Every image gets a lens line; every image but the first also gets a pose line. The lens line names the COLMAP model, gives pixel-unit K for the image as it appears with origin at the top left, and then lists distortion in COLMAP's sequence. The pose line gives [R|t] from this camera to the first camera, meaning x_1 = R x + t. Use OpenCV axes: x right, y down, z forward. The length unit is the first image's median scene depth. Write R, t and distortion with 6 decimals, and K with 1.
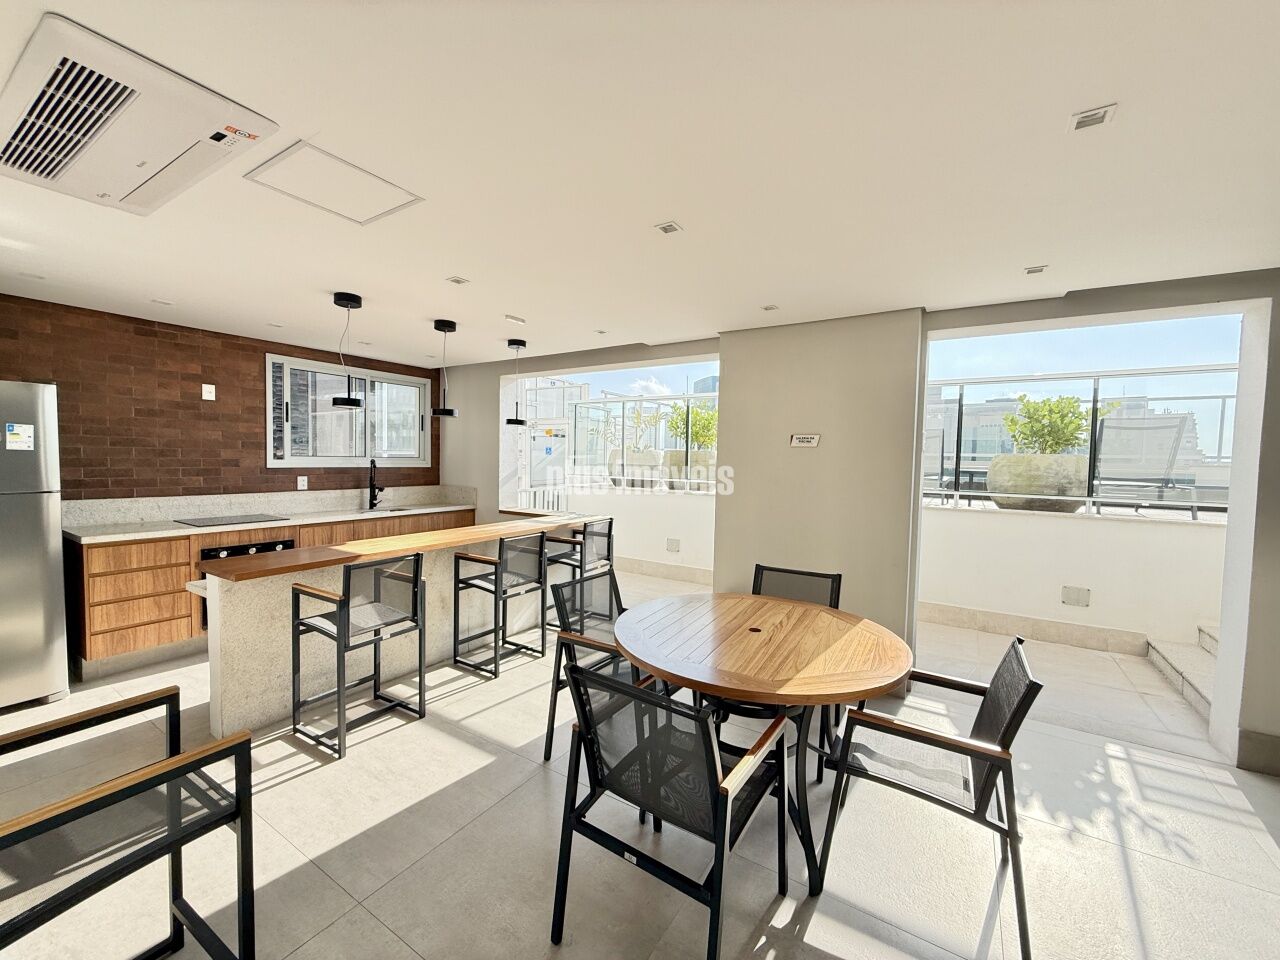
lens RADIAL K [[513.2, 0, 638.7], [0, 513.2, 483.3], [0, 0, 1]] dist [0.001934, -0.000192]
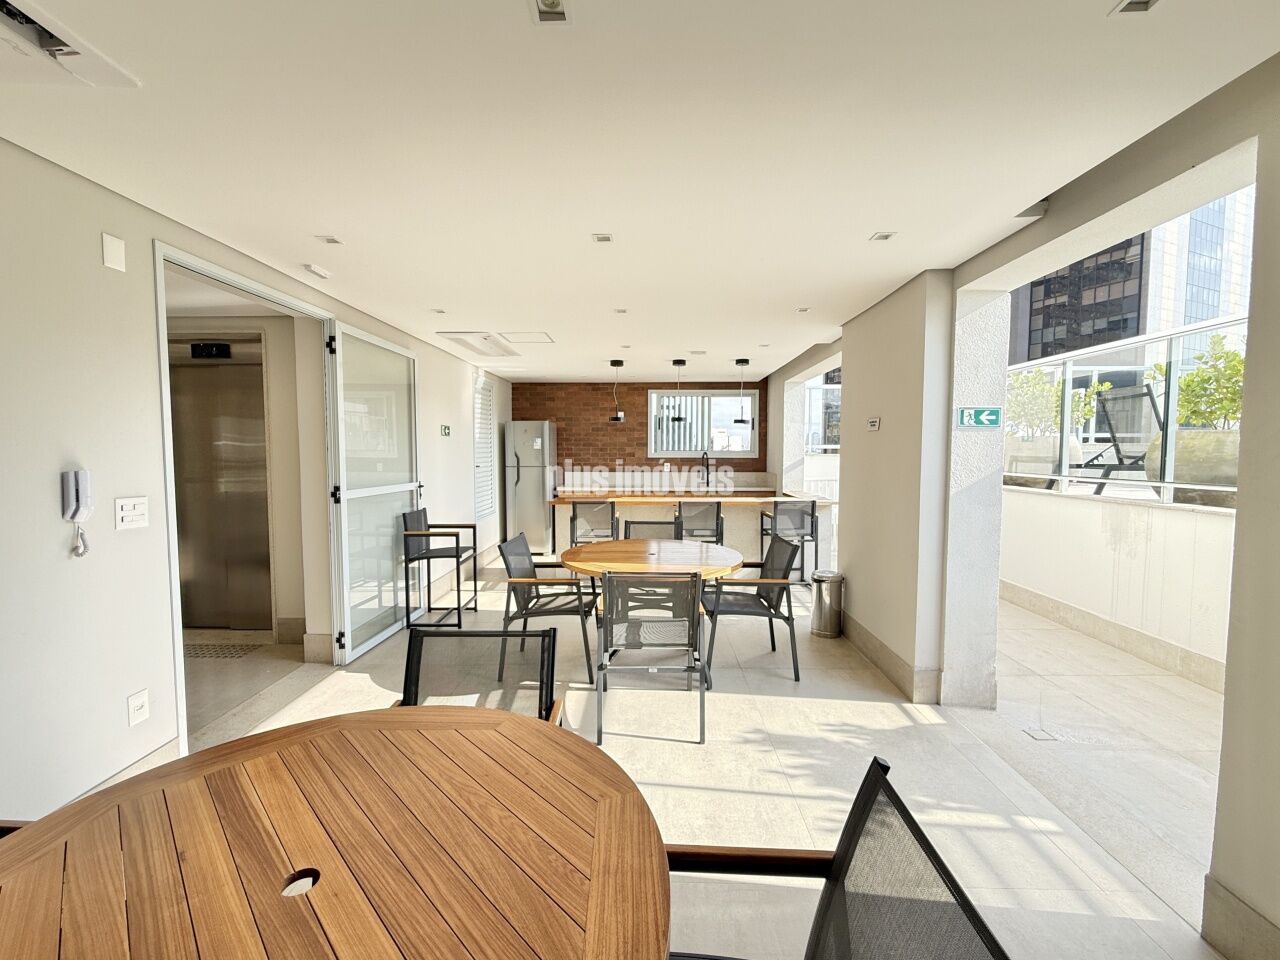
lens RADIAL K [[513.2, 0, 643.7], [0, 513.2, 477.9], [0, 0, 1]] dist [0.001934, -0.000192]
pose [[0.525667, 0.029342, -0.850184, 0.760989], [-0.032656, 0.999364, 0.014300, 0.014420], [0.850063, 0.020246, 0.526291, 0.104466]]
